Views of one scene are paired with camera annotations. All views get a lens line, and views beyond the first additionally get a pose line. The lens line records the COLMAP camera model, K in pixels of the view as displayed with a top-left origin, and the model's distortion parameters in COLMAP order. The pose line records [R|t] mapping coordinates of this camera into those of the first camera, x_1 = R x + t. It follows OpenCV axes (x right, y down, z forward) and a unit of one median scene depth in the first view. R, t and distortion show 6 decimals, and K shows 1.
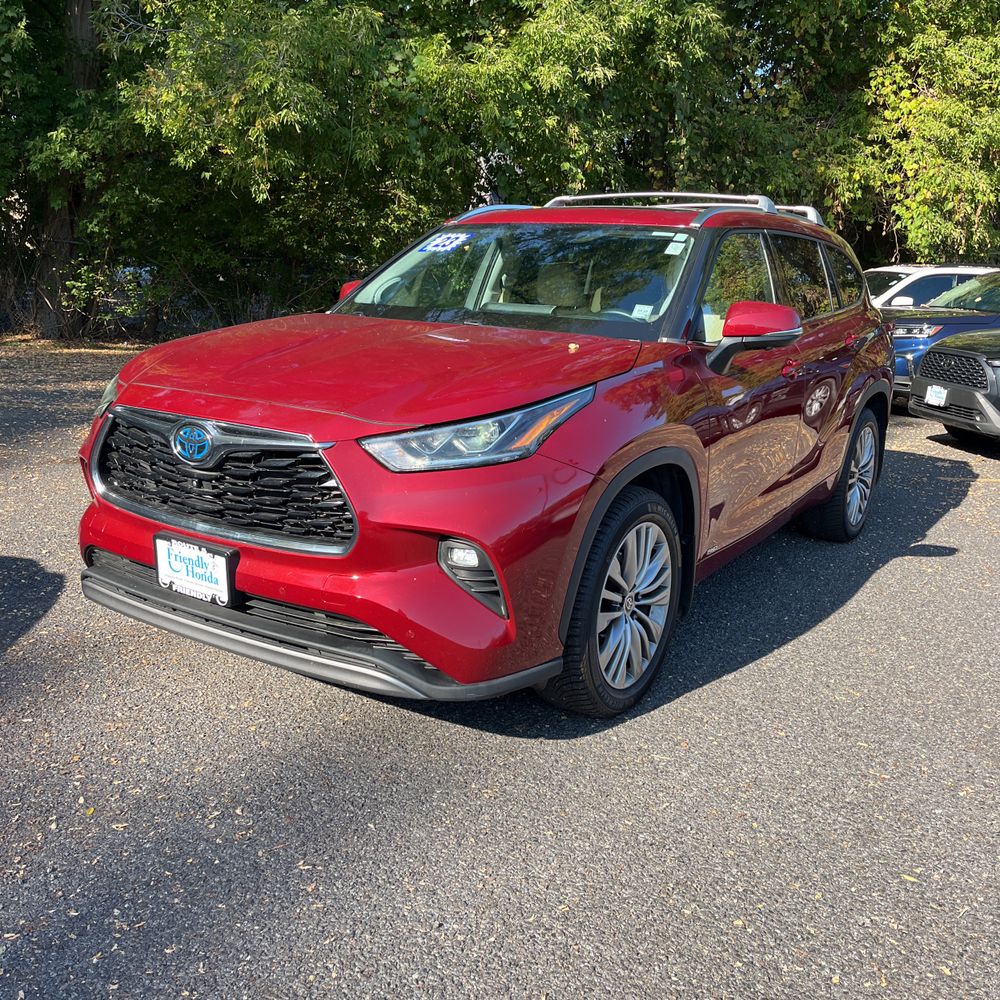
lens RADIAL K [[1002.6, 0, 500.0], [0, 1002.6, 500.0], [0, 0, 1]] dist [0.033022, -0.001102]
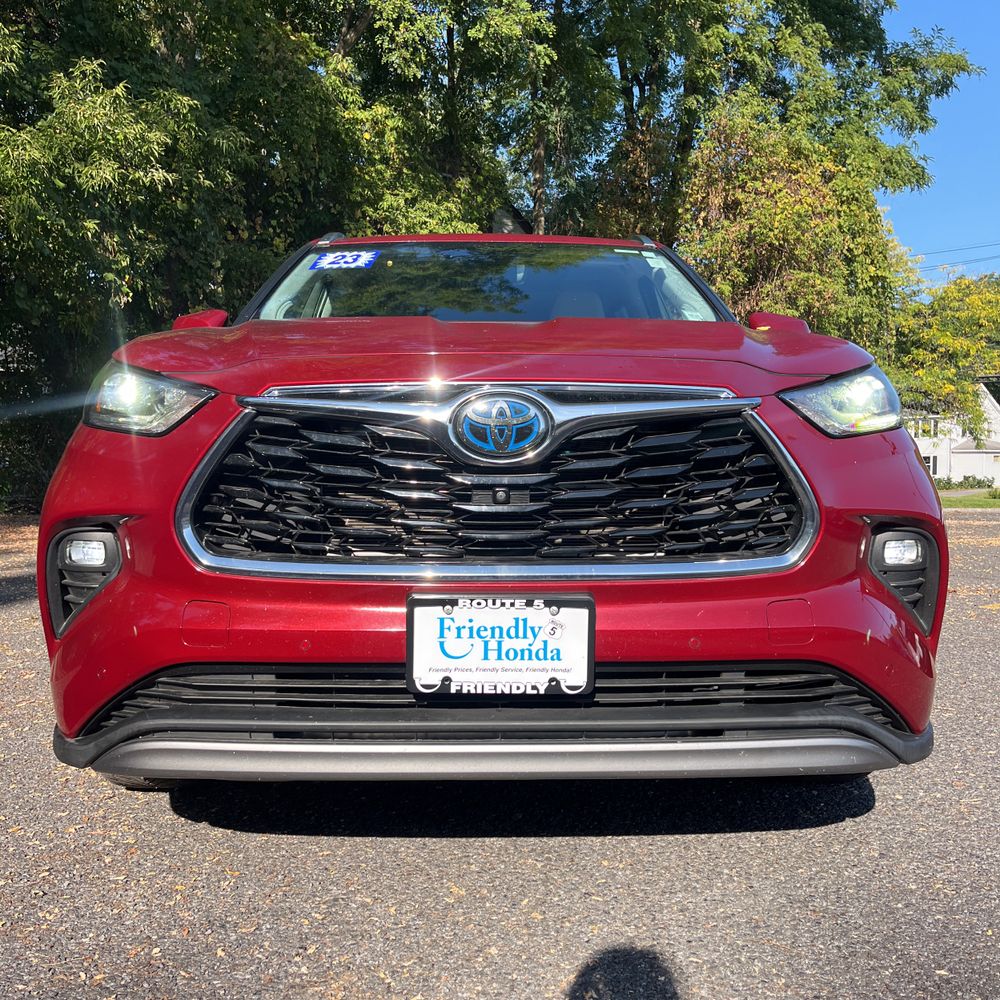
lens RADIAL K [[1002.6, 0, 500.0], [0, 1002.6, 500.0], [0, 0, 1]] dist [0.033022, -0.001102]
pose [[0.828287, -0.068071, 0.556153, -0.116323], [0.156882, 0.981066, -0.113568, 0.009794], [-0.537892, 0.181318, 0.823284, 0.094705]]
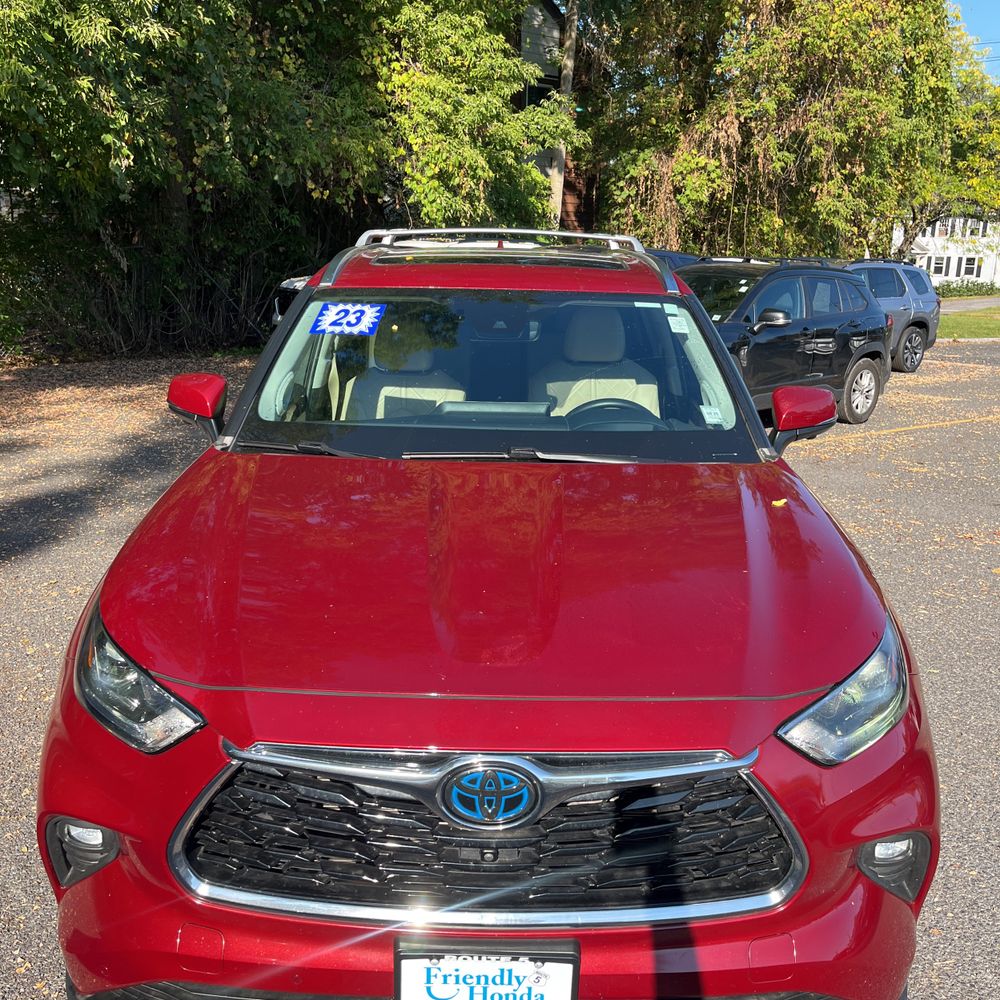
lens RADIAL K [[1003.6, 0, 502.3], [0, 1003.6, 501.0], [0, 0, 1]] dist [0.054221, -0.047155]
pose [[0.841399, -0.161561, 0.515700, -0.104711], [0.136066, 0.986858, 0.087166, -0.050229], [-0.523005, -0.003172, 0.852324, 0.090196]]
